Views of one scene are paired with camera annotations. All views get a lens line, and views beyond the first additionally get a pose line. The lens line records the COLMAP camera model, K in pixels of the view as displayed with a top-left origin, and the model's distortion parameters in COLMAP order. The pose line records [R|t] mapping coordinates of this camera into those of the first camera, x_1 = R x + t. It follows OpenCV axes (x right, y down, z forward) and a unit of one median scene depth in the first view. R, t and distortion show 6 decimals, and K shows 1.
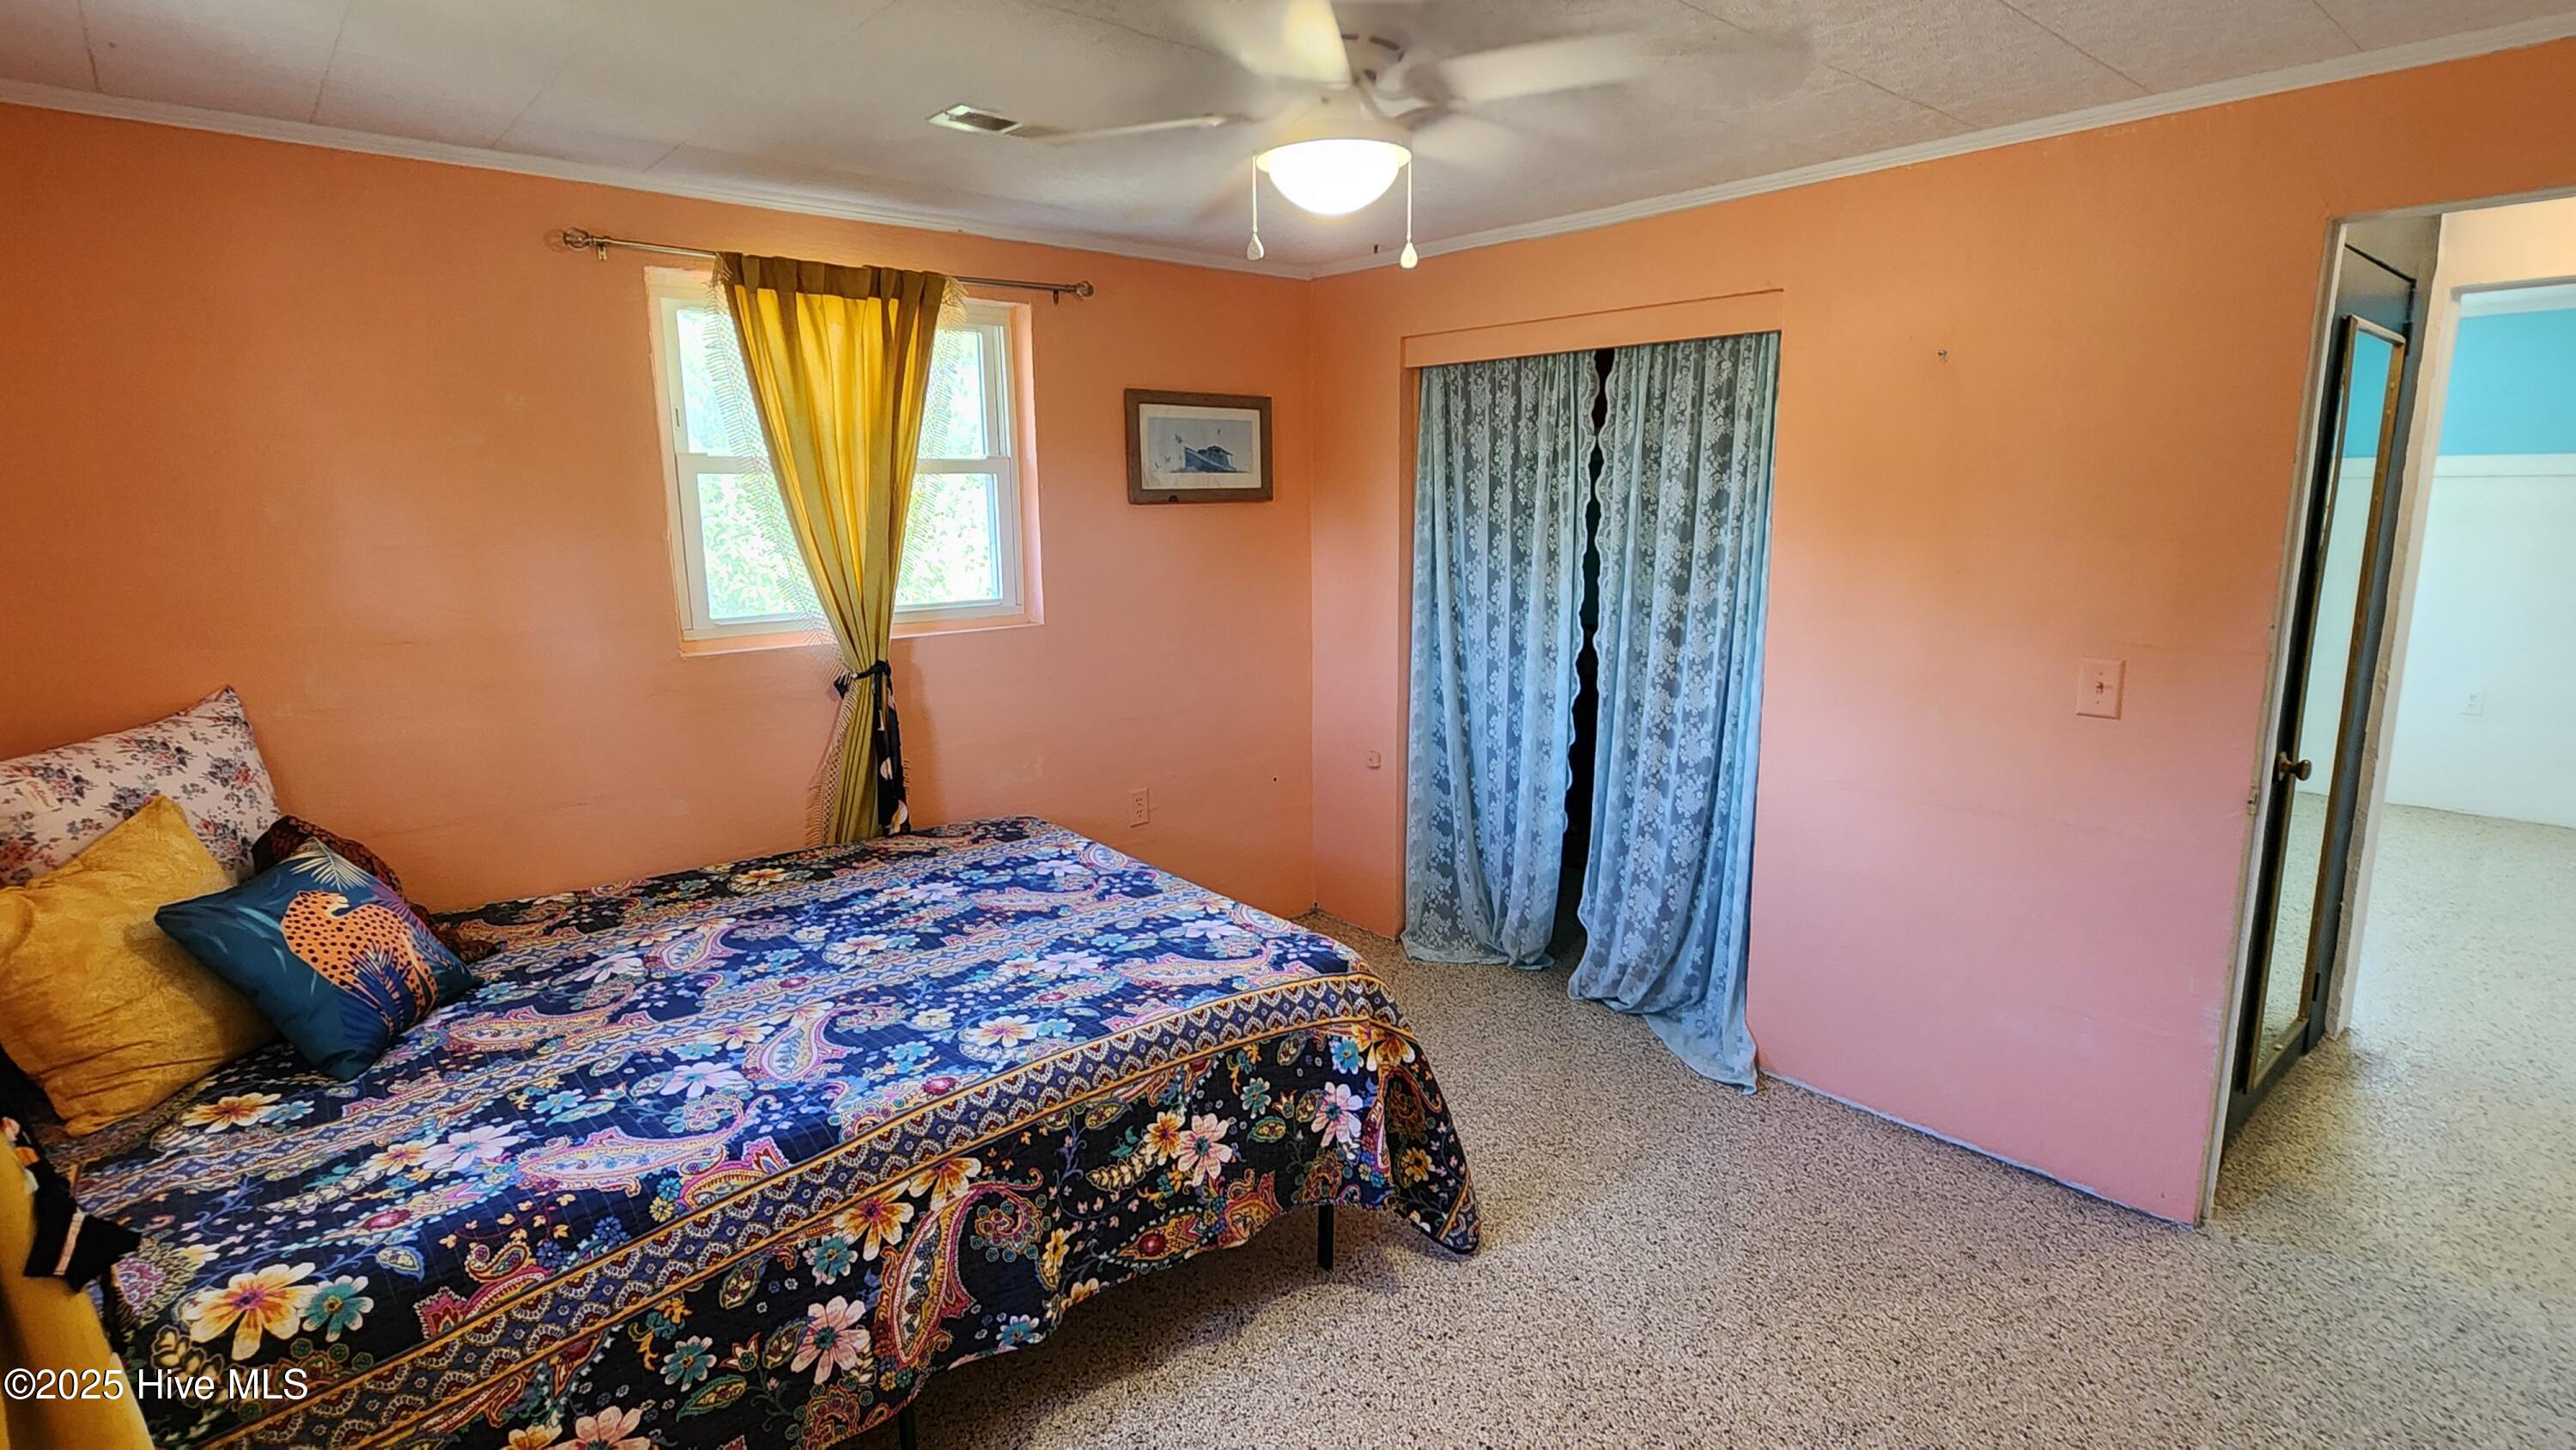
lens RADIAL K [[1254.7, 0, 1262.7], [0, 1254.7, 727.4], [0, 0, 1]] dist [-0.005018, -0.000990]
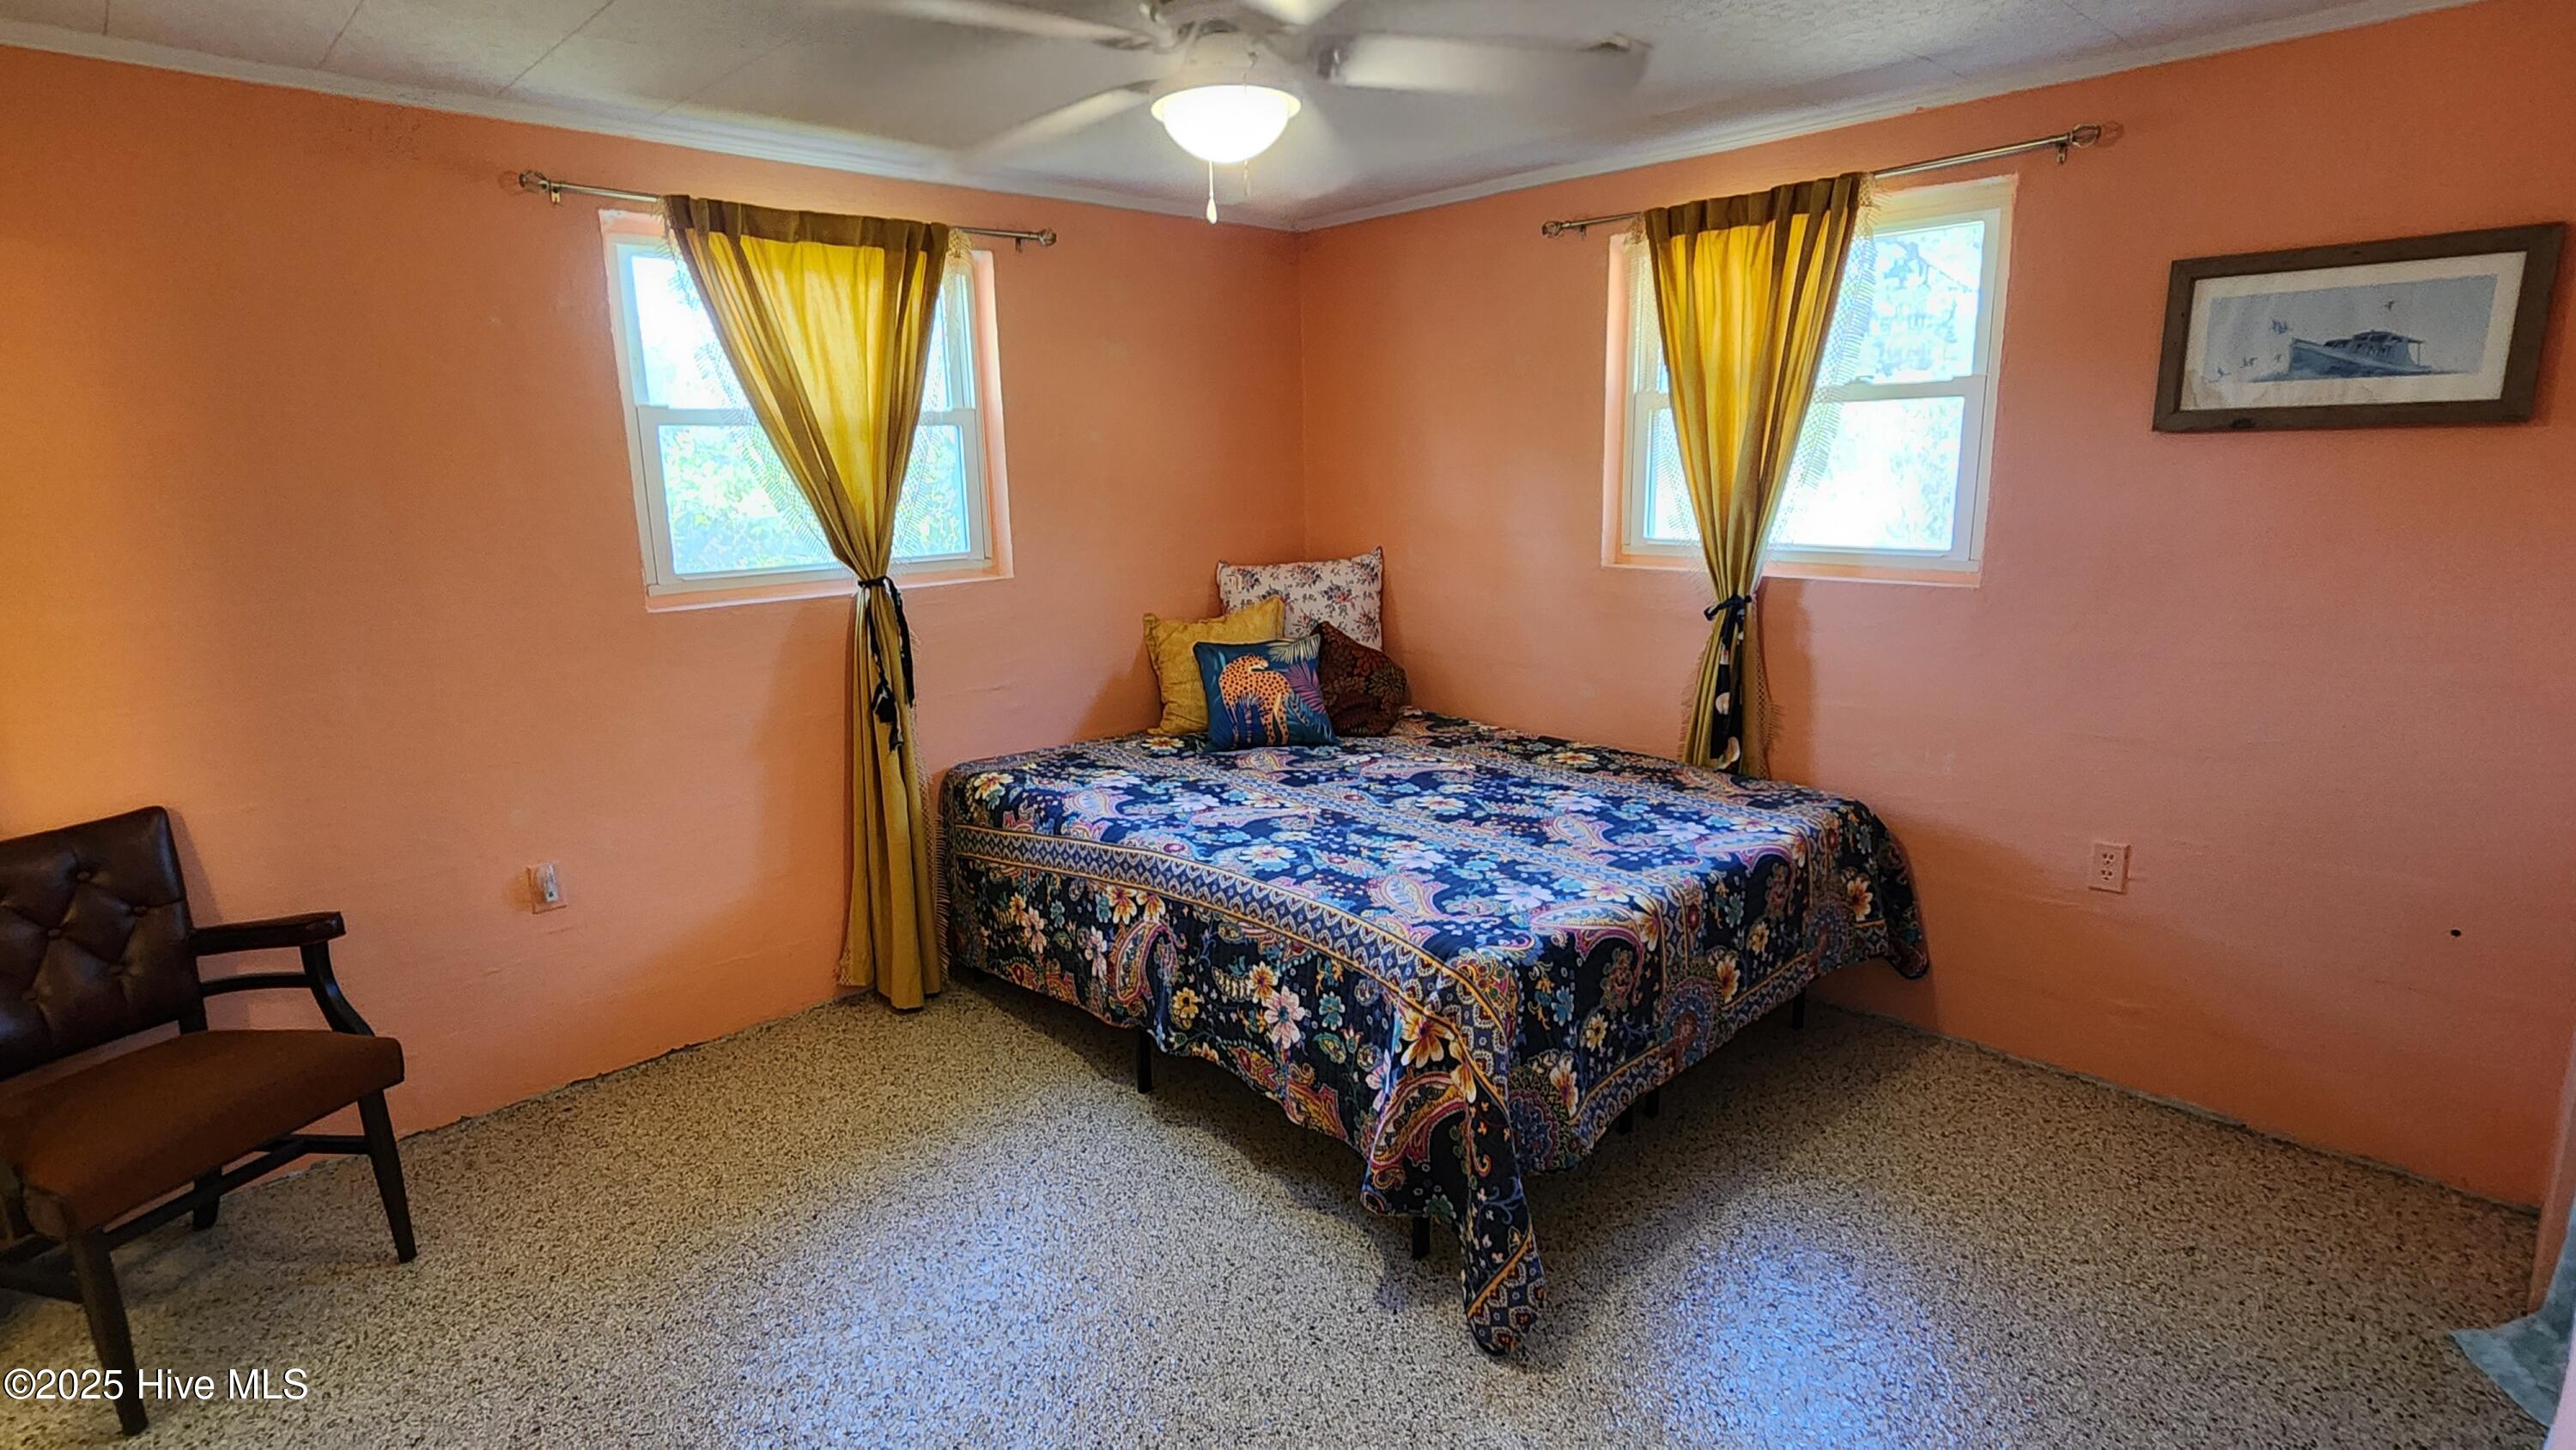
lens RADIAL K [[1254.7, 0, 1285.0], [0, 1254.7, 721.8], [0, 0, 1]] dist [-0.005018, -0.000990]
pose [[0.059649, 0.219734, -0.973735, 0.962814], [-0.164355, 0.964321, 0.207541, -0.150127], [0.984596, 0.147658, 0.093635, 0.829294]]
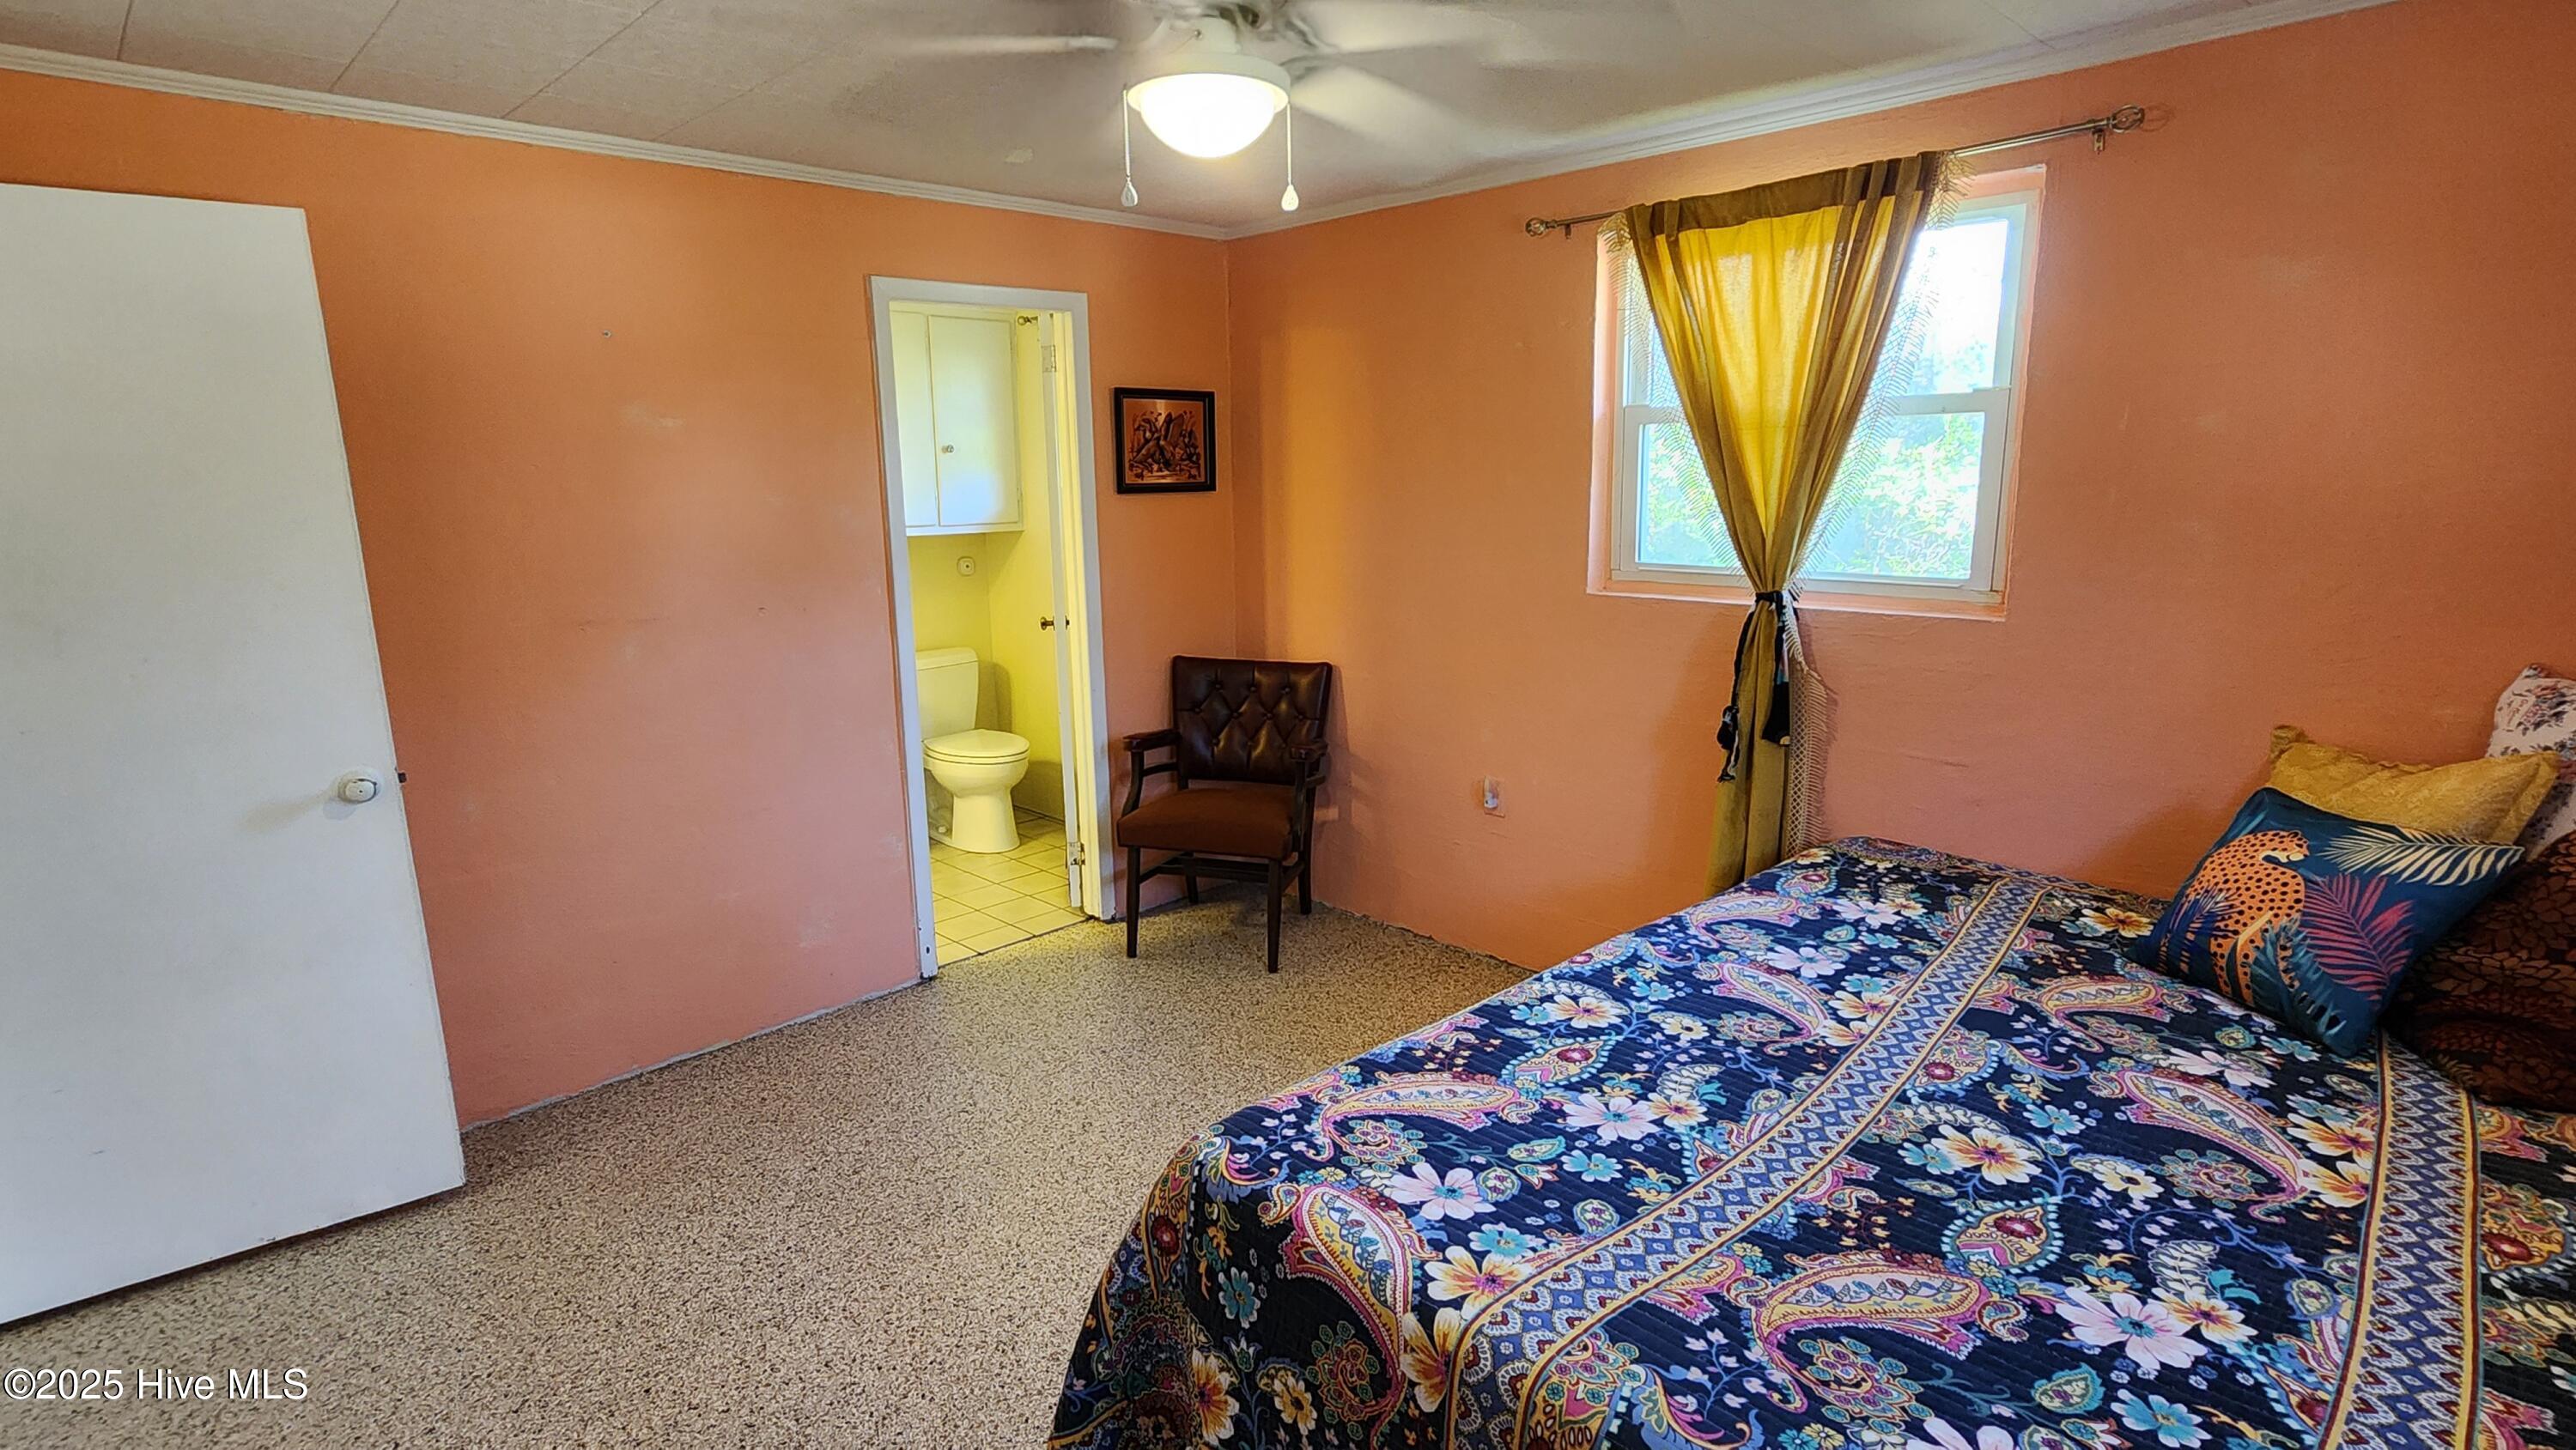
lens RADIAL K [[1254.7, 0, 1276.0], [0, 1254.7, 725.9], [0, 0, 1]] dist [-0.005018, -0.000990]
pose [[-0.997251, 0.043216, -0.060184, 0.067882], [0.017184, 0.925033, 0.379498, -0.301150], [0.072073, 0.377421, -0.923233, 1.676943]]
